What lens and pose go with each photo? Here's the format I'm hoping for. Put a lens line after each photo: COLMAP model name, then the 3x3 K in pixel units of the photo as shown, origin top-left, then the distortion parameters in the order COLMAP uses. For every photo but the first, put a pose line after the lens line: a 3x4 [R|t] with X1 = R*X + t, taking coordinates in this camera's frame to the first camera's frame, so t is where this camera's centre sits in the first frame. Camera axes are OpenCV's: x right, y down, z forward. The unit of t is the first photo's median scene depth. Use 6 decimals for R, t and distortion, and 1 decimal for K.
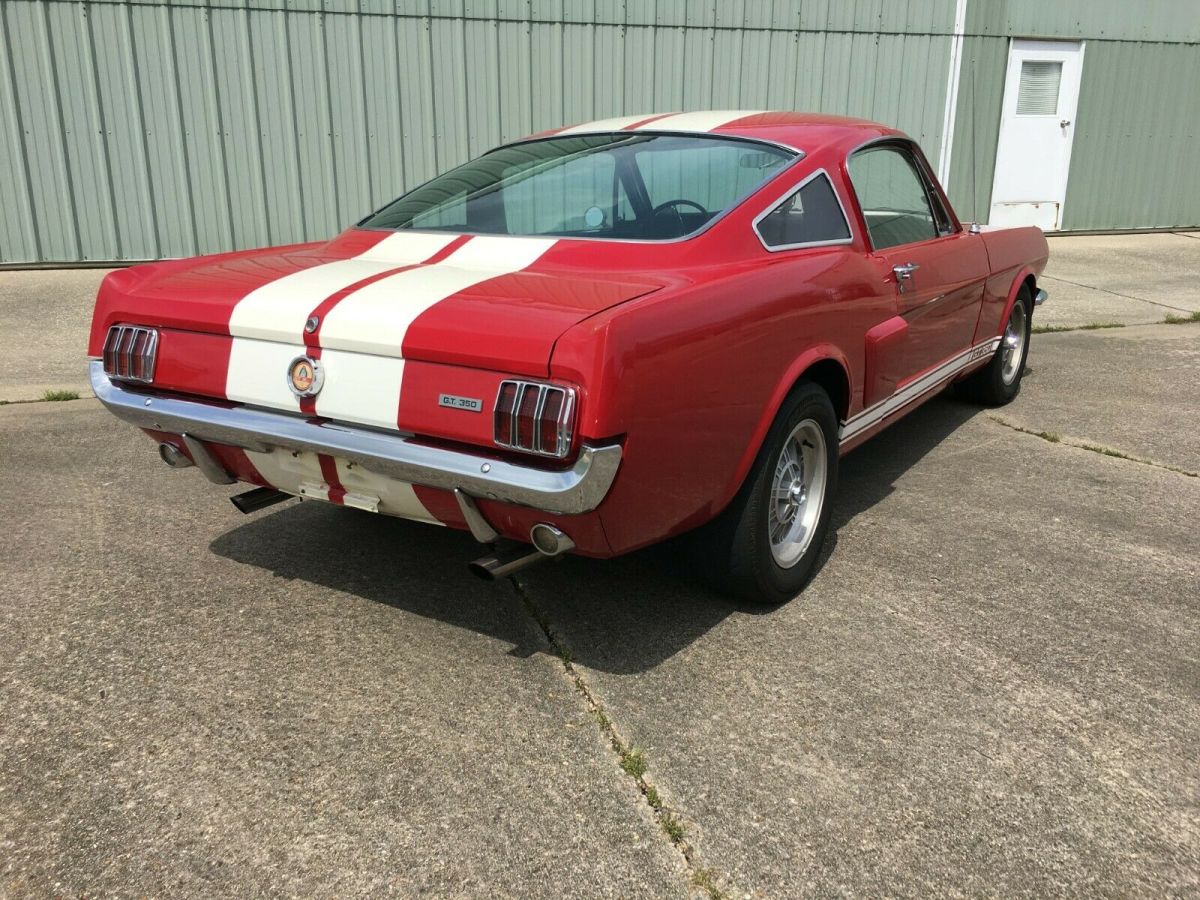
lens RADIAL K [[1030.3, 0, 610.8], [0, 1030.3, 445.5], [0, 0, 1]] dist [0.078771, -0.103678]
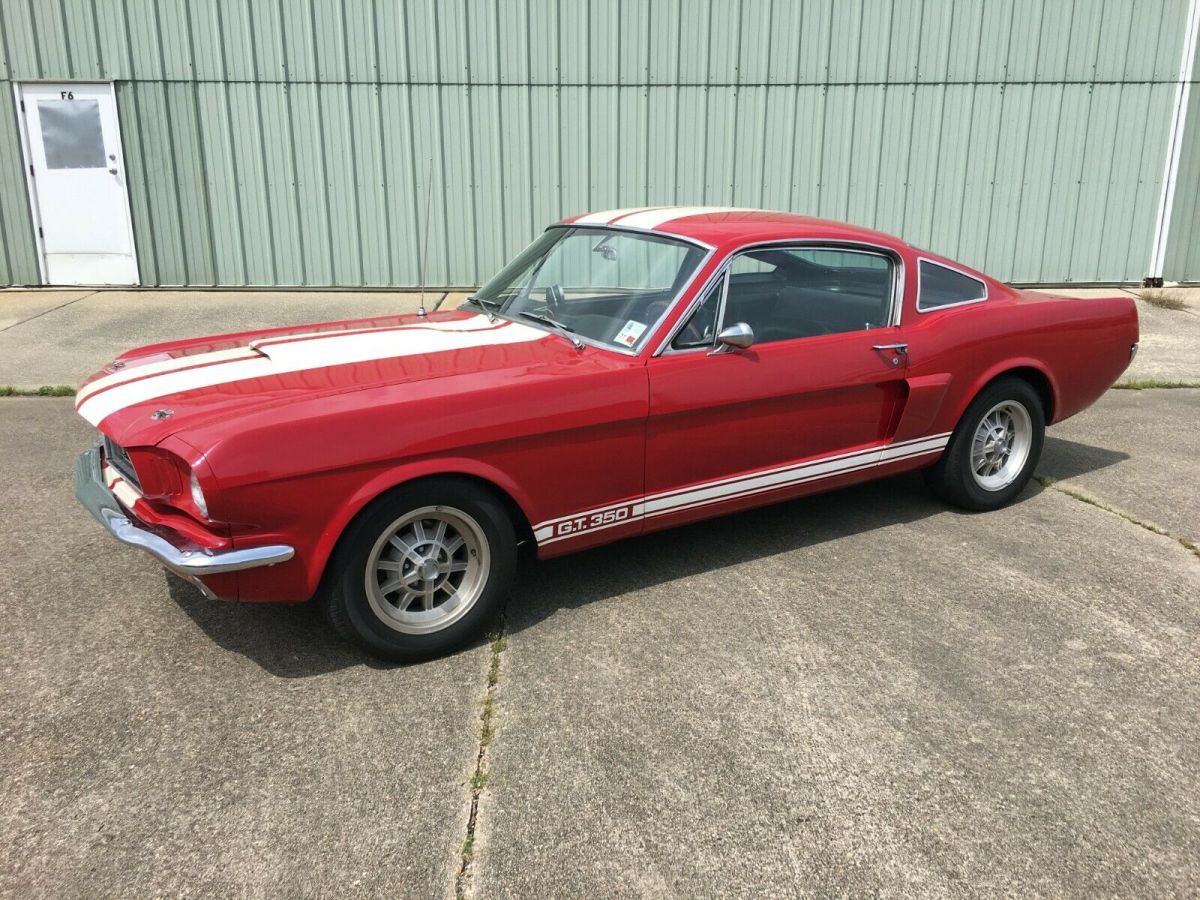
lens RADIAL K [[1030.3, 0, 609.0], [0, 1030.3, 451.3], [0, 0, 1]] dist [0.078771, -0.103678]
pose [[0.955871, 0.078419, -0.283129, 0.306113], [-0.081599, 0.996665, 0.000563, -0.003020], [0.282229, 0.022565, 0.959082, -0.240948]]
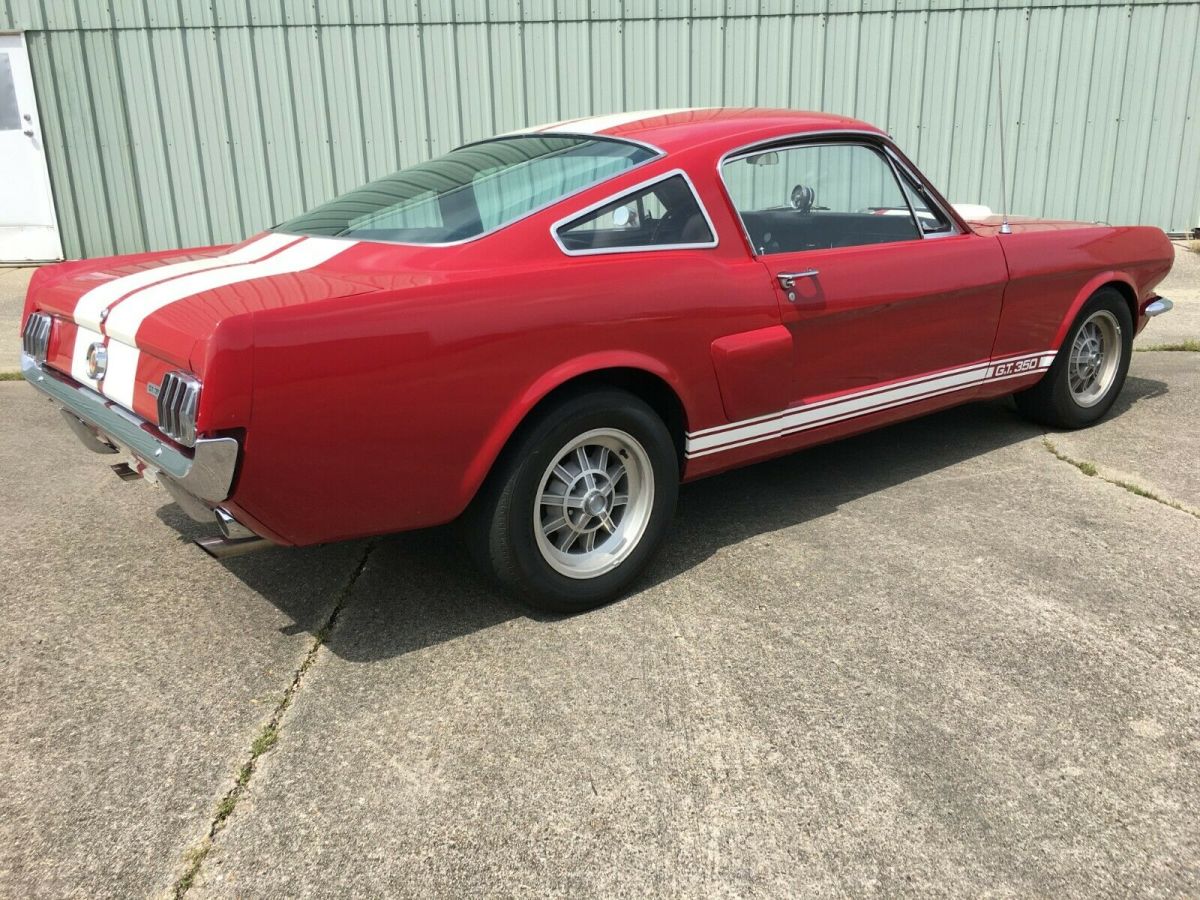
lens RADIAL K [[1030.3, 0, 609.3], [0, 1030.3, 445.0], [0, 0, 1]] dist [0.078771, -0.103678]
pose [[0.949336, 0.065418, -0.307380, 0.329755], [-0.064292, 0.997836, 0.013800, -0.015295], [0.307618, 0.006662, 0.951487, 0.052622]]
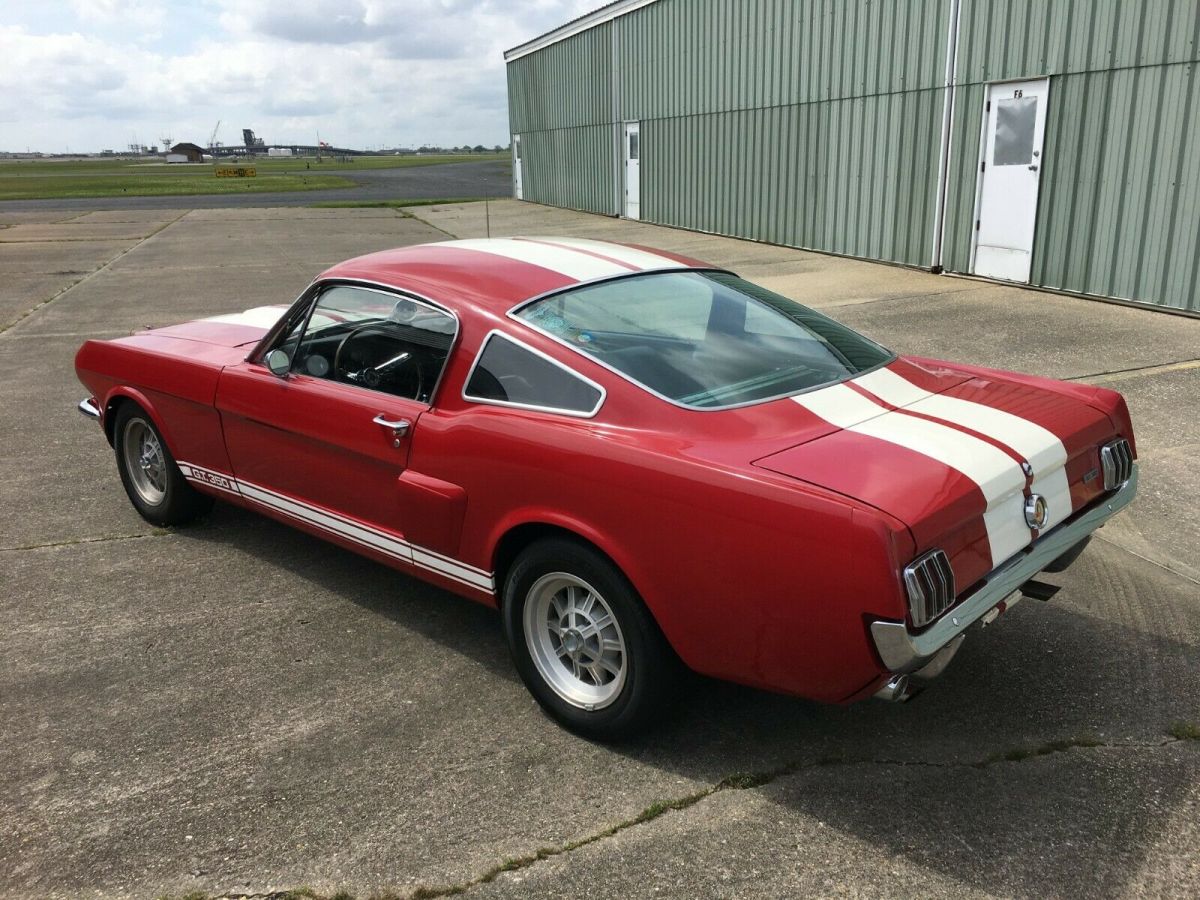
lens RADIAL K [[1030.3, 0, 595.2], [0, 1030.3, 460.3], [0, 0, 1]] dist [0.078771, -0.103678]
pose [[-0.052947, 0.284872, -0.957102, 1.035559], [-0.266585, 0.919630, 0.288466, -0.364302], [0.962356, 0.270423, 0.027251, 0.898807]]
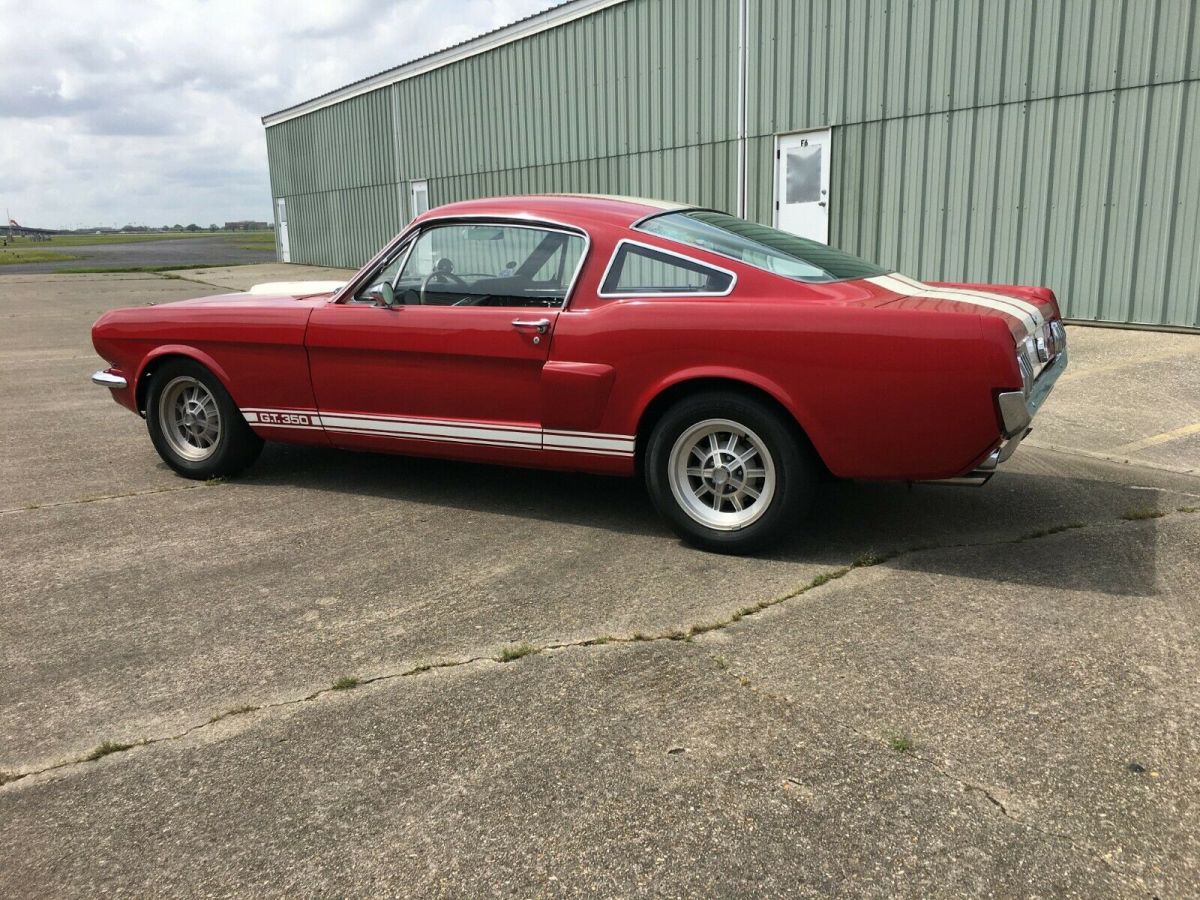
lens RADIAL K [[1030.3, 0, 595.7], [0, 1030.3, 464.2], [0, 0, 1]] dist [0.078771, -0.103678]
pose [[0.204094, 0.212954, -0.955508, 1.220380], [-0.259186, 0.952977, 0.157029, -0.163634], [0.944017, 0.215606, 0.249692, 0.612035]]
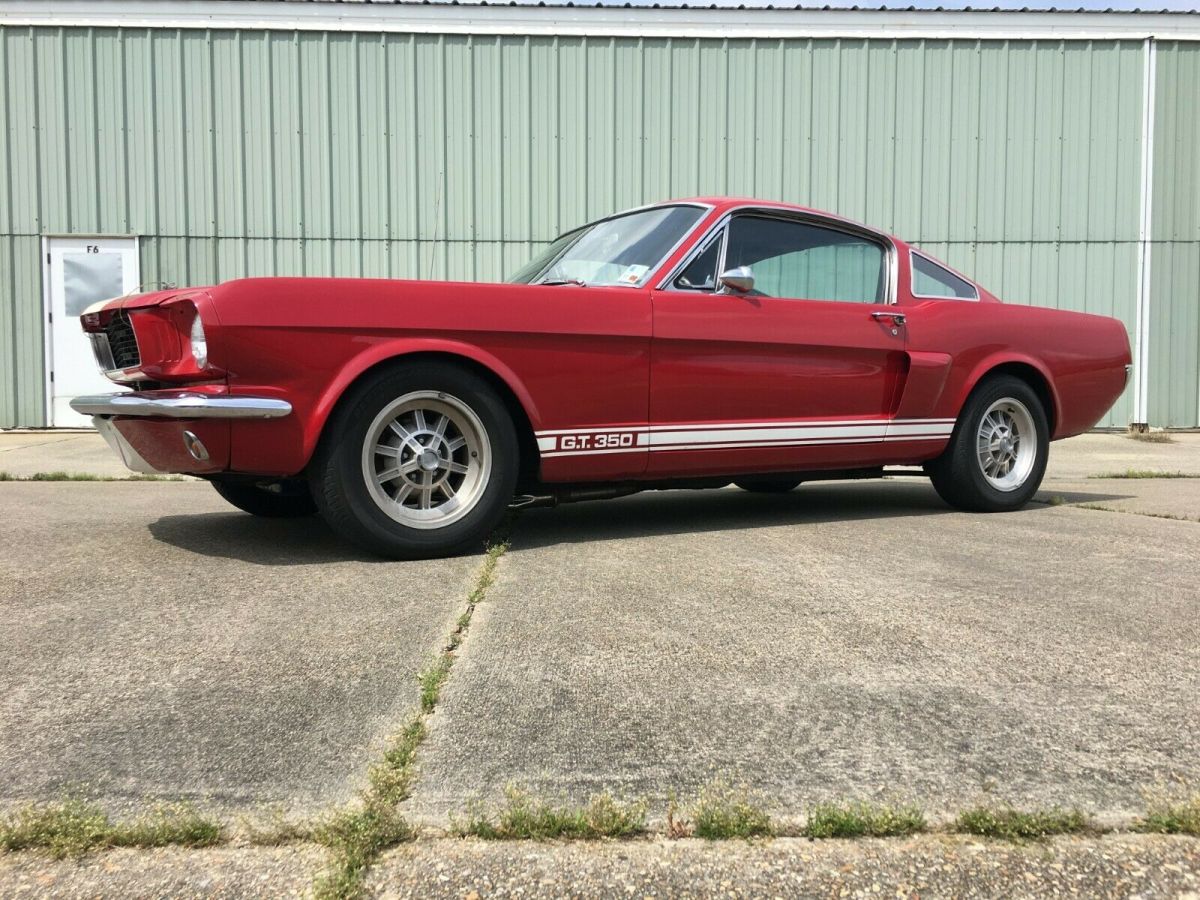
lens RADIAL K [[1030.3, 0, 608.6], [0, 1030.3, 448.7], [0, 0, 1]] dist [0.078771, -0.103678]
pose [[0.957669, 0.007609, -0.287772, 0.305088], [-0.078302, 0.968846, -0.234960, 0.252784], [0.277019, 0.247546, 0.928430, -0.194972]]
